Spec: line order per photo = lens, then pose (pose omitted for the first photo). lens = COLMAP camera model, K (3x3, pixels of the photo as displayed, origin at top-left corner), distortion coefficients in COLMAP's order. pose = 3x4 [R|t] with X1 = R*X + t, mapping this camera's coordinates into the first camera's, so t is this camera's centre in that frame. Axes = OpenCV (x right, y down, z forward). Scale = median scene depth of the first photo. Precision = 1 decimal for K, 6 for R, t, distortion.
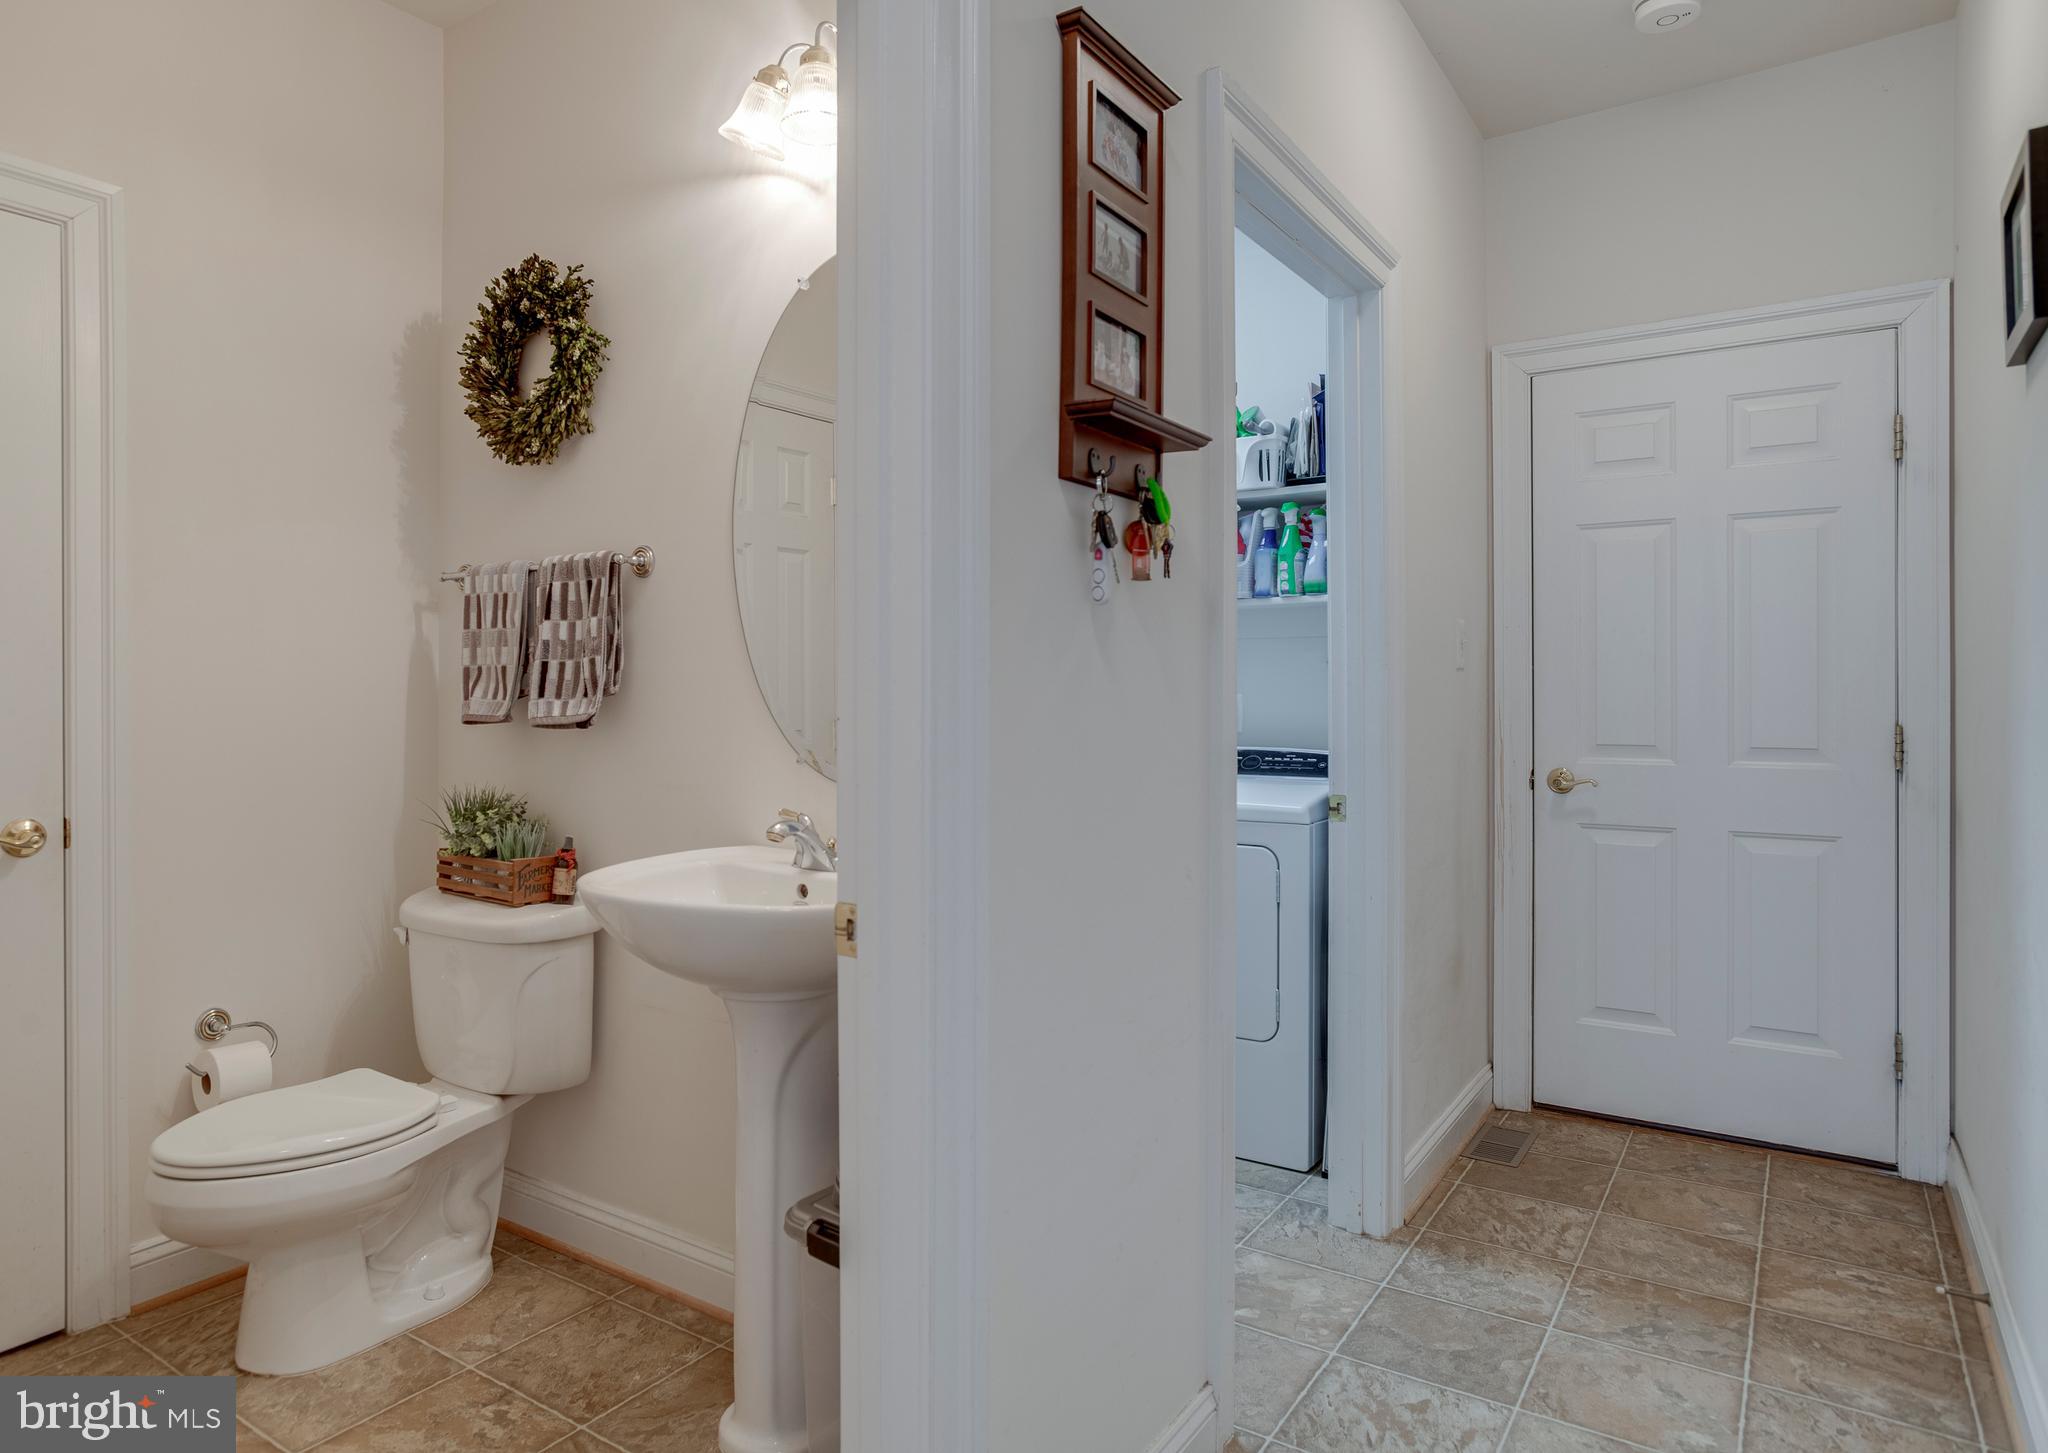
lens RADIAL K [[1216.5, 0, 992.8], [0, 1216.5, 692.6], [0, 0, 1]] dist [-0.051951, 0.024223]
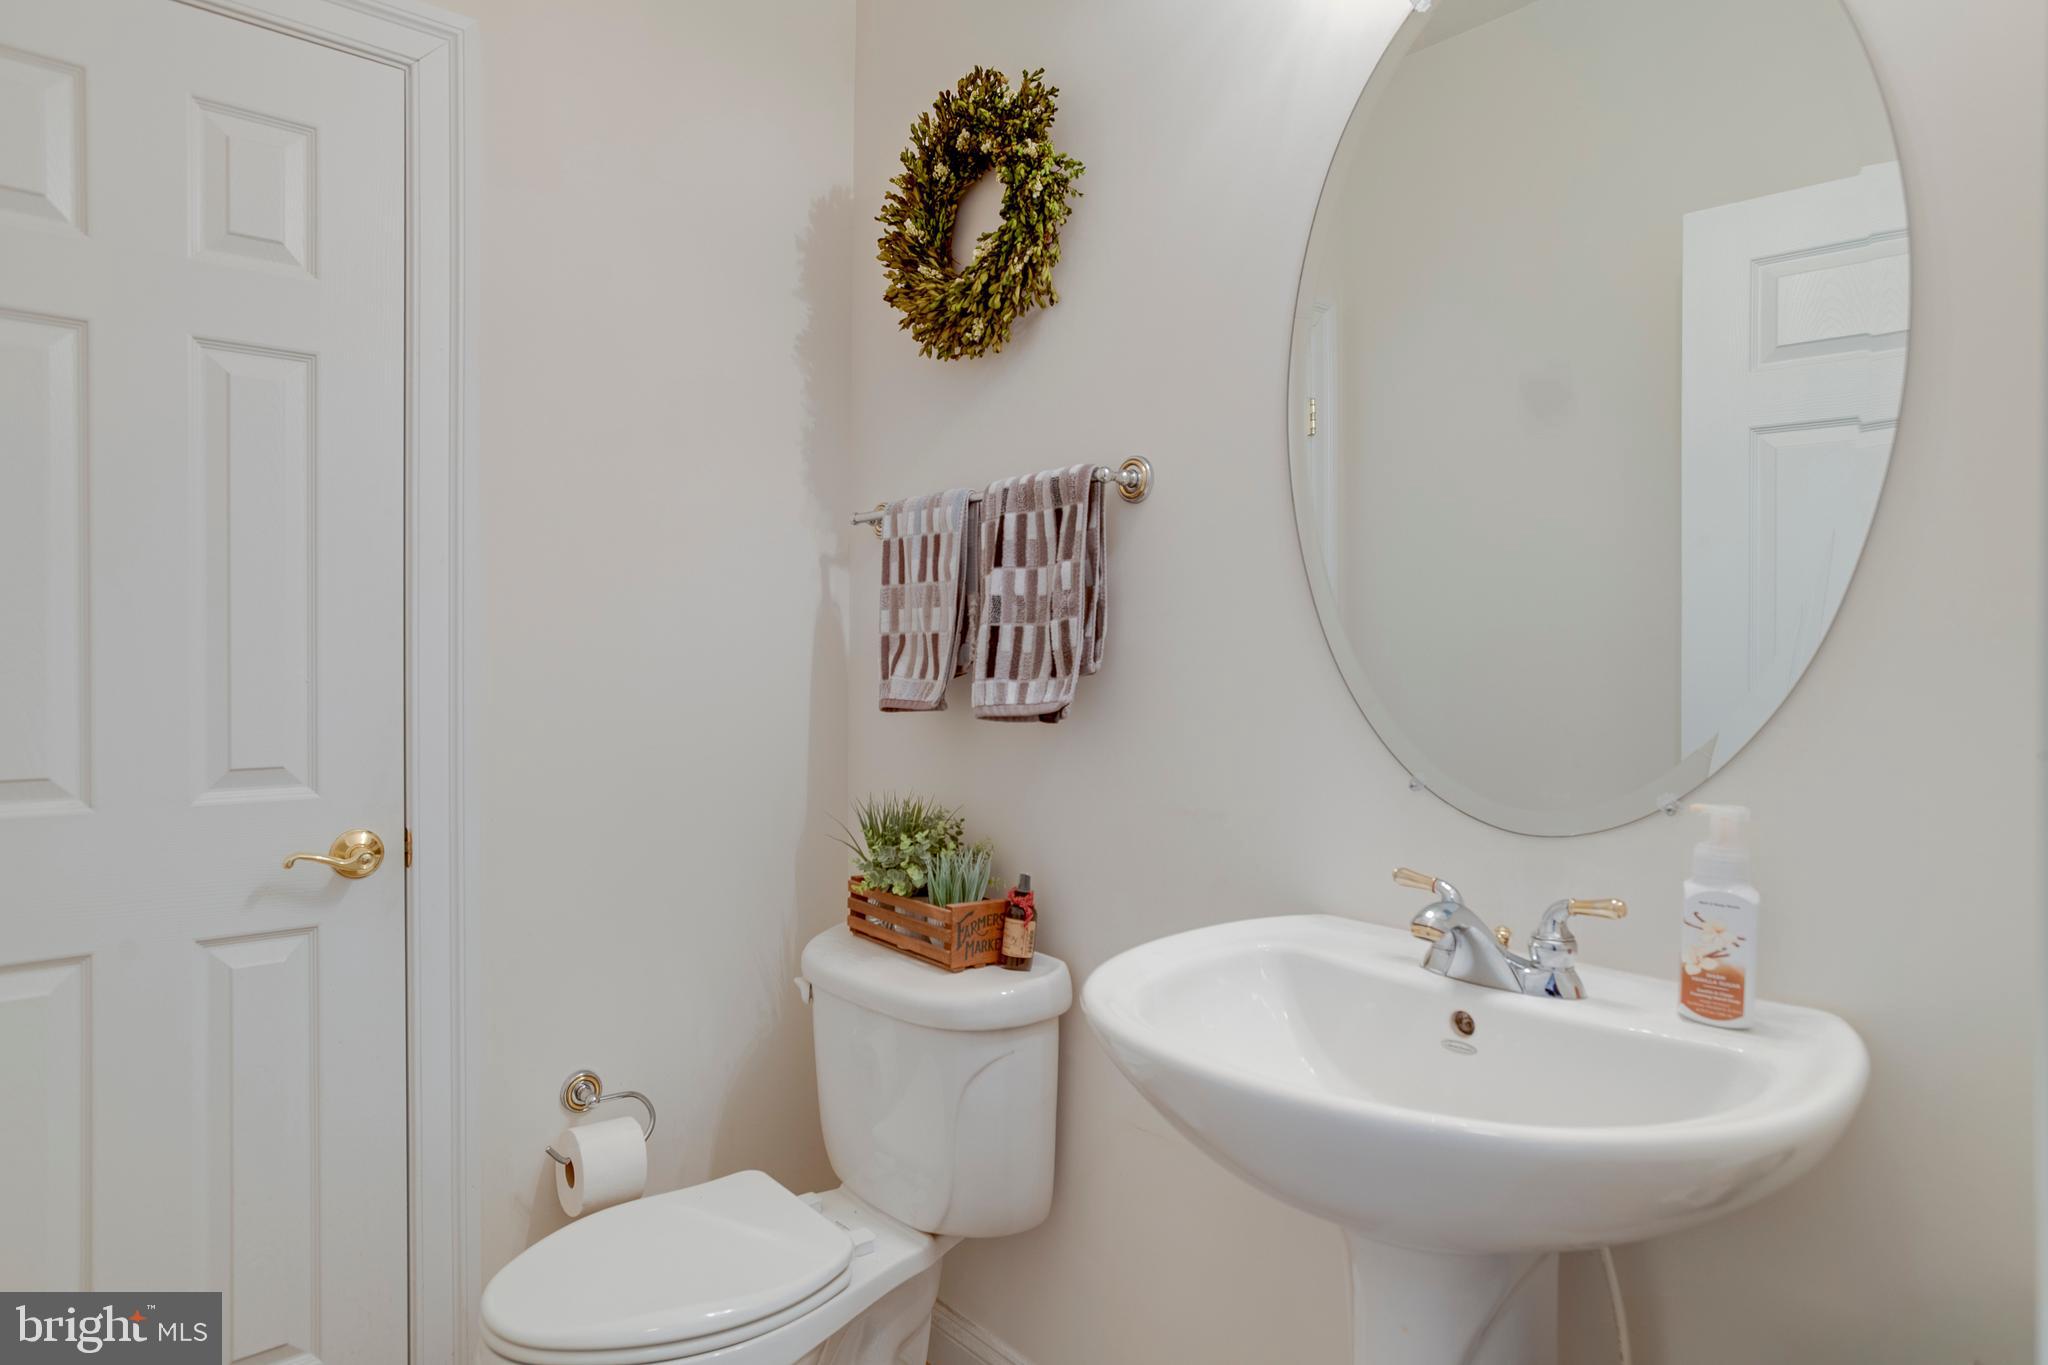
lens RADIAL K [[1055.1, 0, 1004.9], [0, 1055.1, 669.0], [0, 0, 1]] dist [-0.062053, 0.025218]
pose [[0.964405, 0.004529, -0.264392, -0.201675], [-0.003901, 0.999988, 0.002899, -0.002626], [0.264402, -0.001764, 0.964411, 0.407578]]
